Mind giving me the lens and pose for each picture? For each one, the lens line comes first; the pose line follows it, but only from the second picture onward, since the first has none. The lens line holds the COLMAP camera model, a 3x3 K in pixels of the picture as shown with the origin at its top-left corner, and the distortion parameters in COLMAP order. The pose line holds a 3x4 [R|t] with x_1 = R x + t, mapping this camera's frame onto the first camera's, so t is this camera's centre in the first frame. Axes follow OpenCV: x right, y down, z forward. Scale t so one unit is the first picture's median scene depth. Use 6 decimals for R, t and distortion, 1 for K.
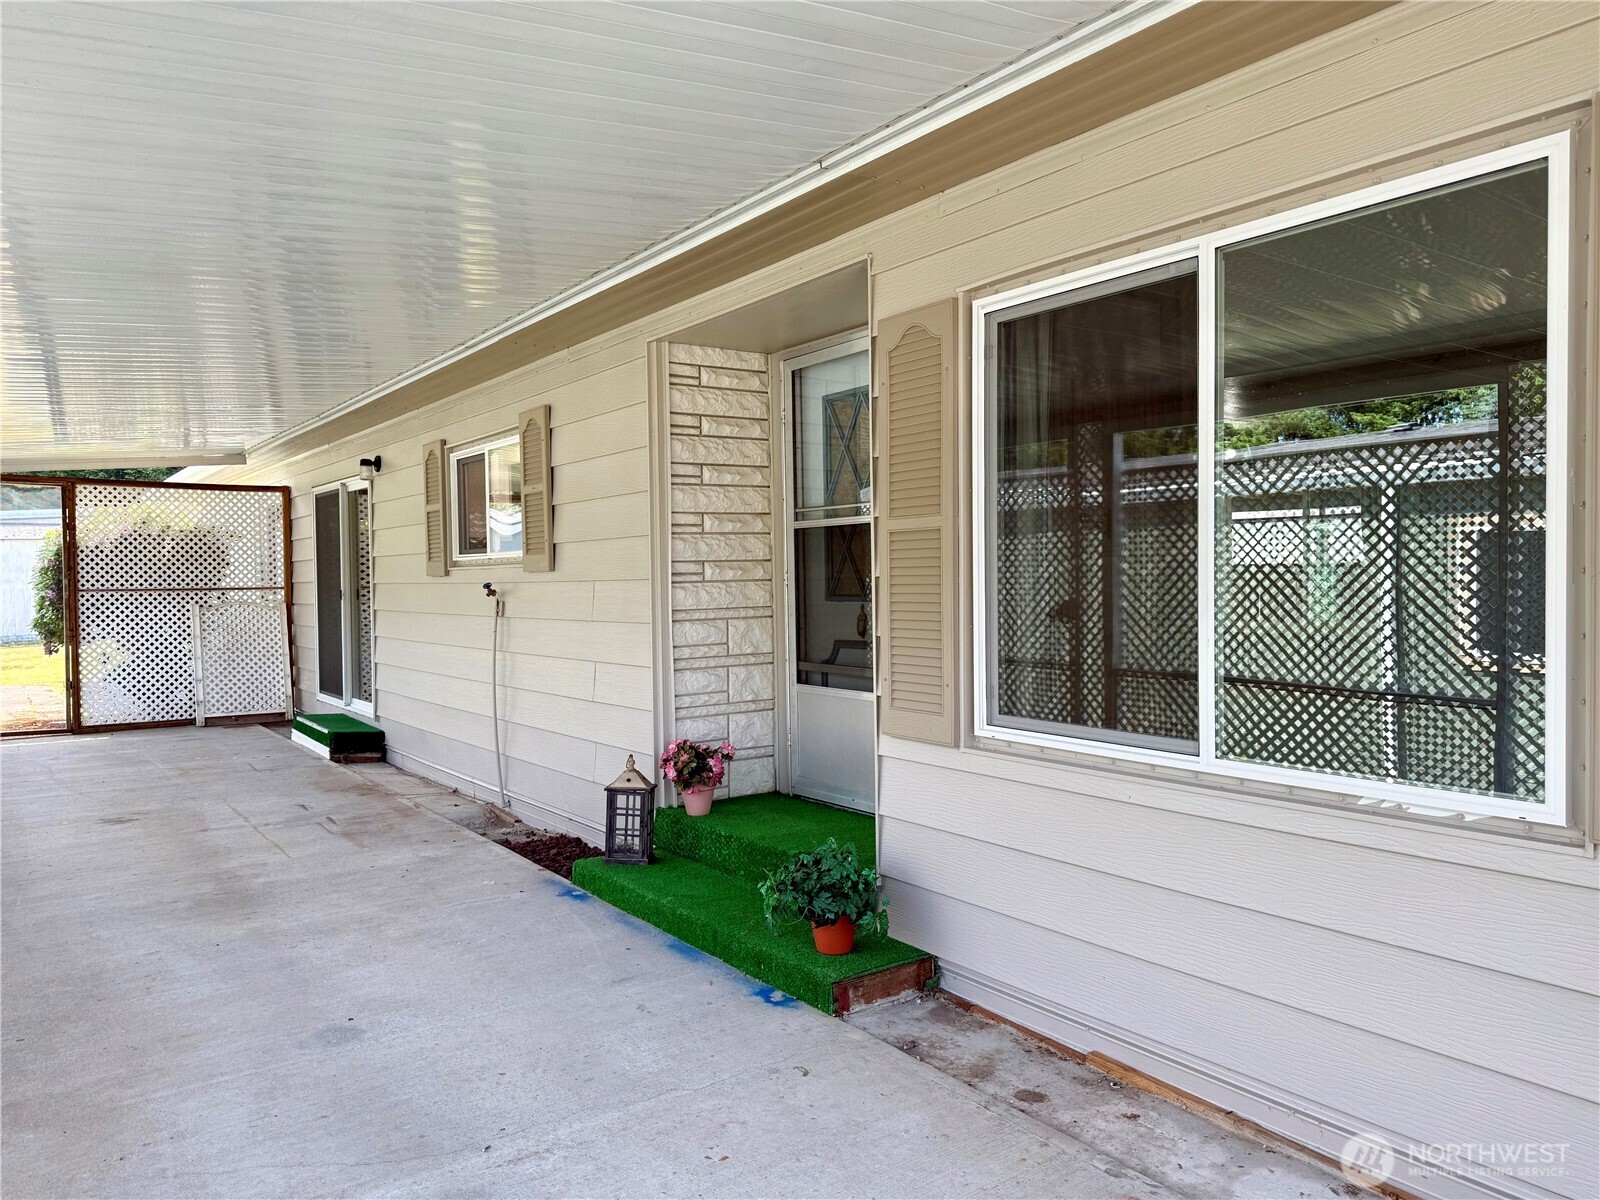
lens RADIAL K [[1099.0, 0, 800.0], [0, 1099.0, 600.0], [0, 0, 1]] dist [-0.002866, -0.002065]
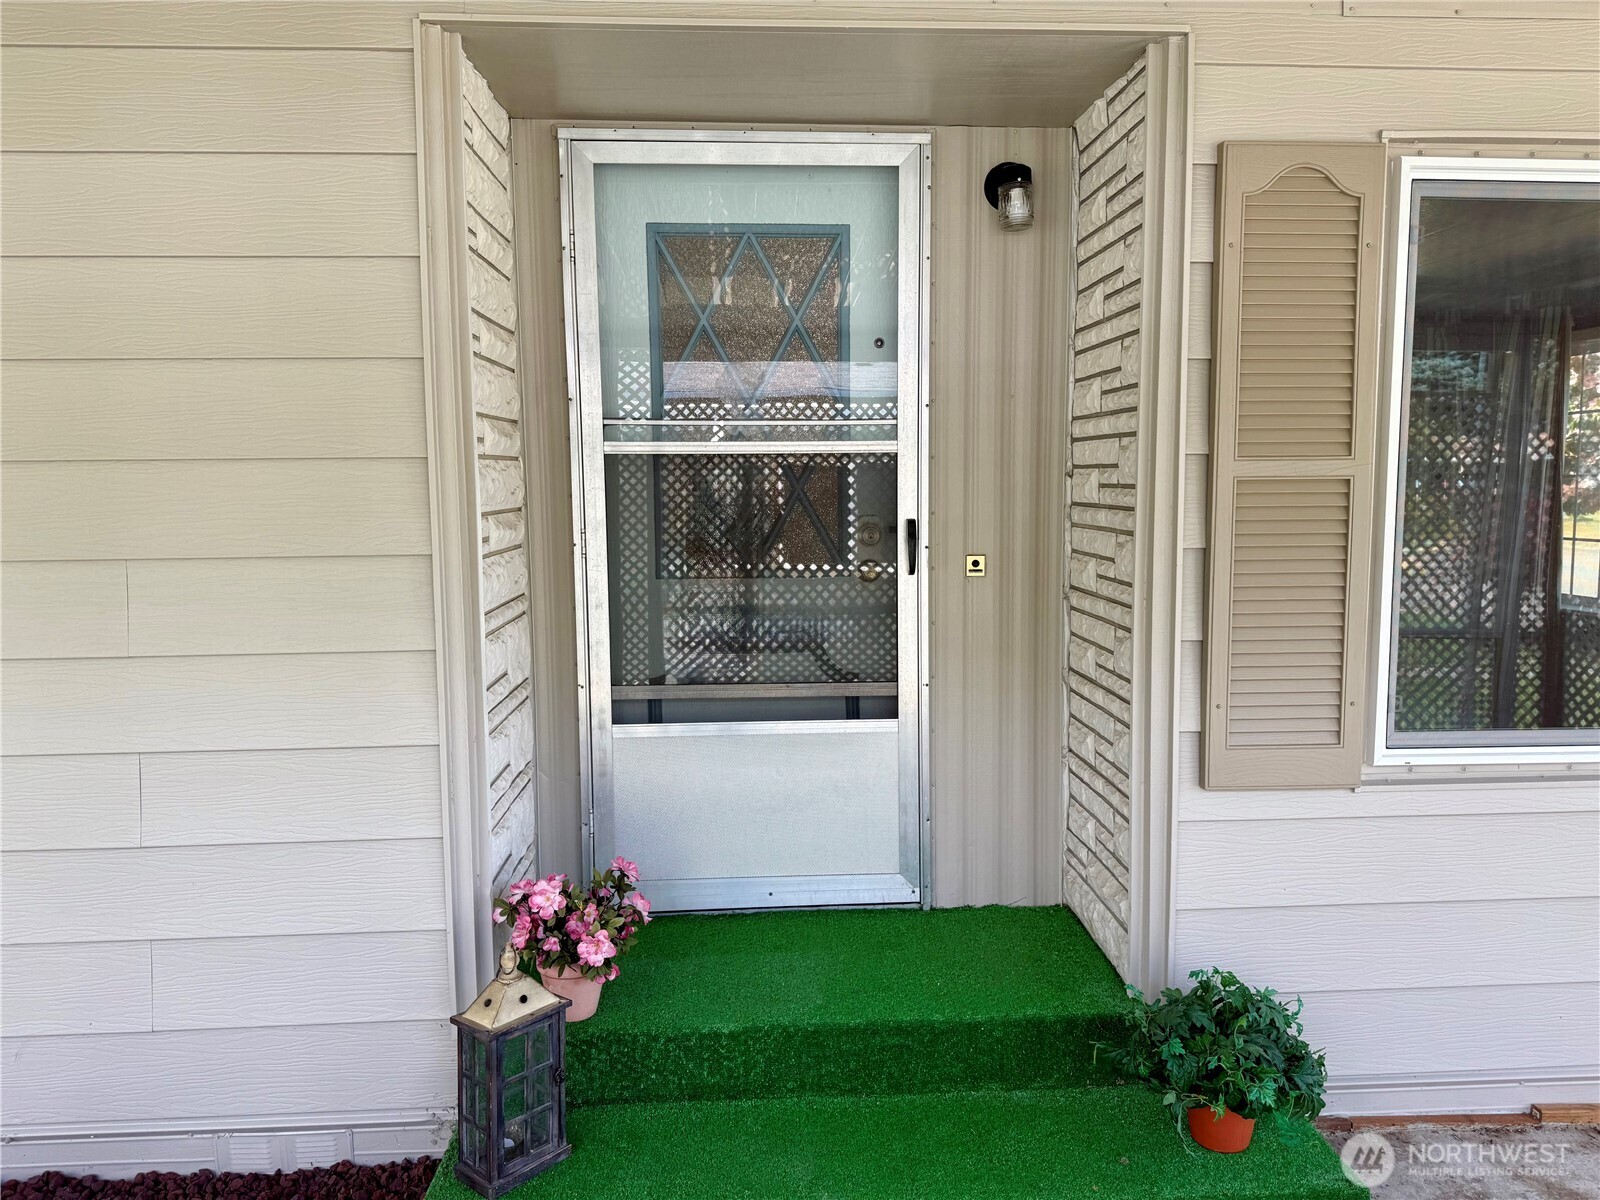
lens RADIAL K [[1099.0, 0, 800.0], [0, 1099.0, 600.0], [0, 0, 1]] dist [-0.002866, -0.002065]
pose [[0.541411, -0.074553, 0.837446, -0.649521], [0.016241, 0.996802, 0.078239, -0.049891], [-0.840601, -0.028759, 0.540890, 0.924151]]
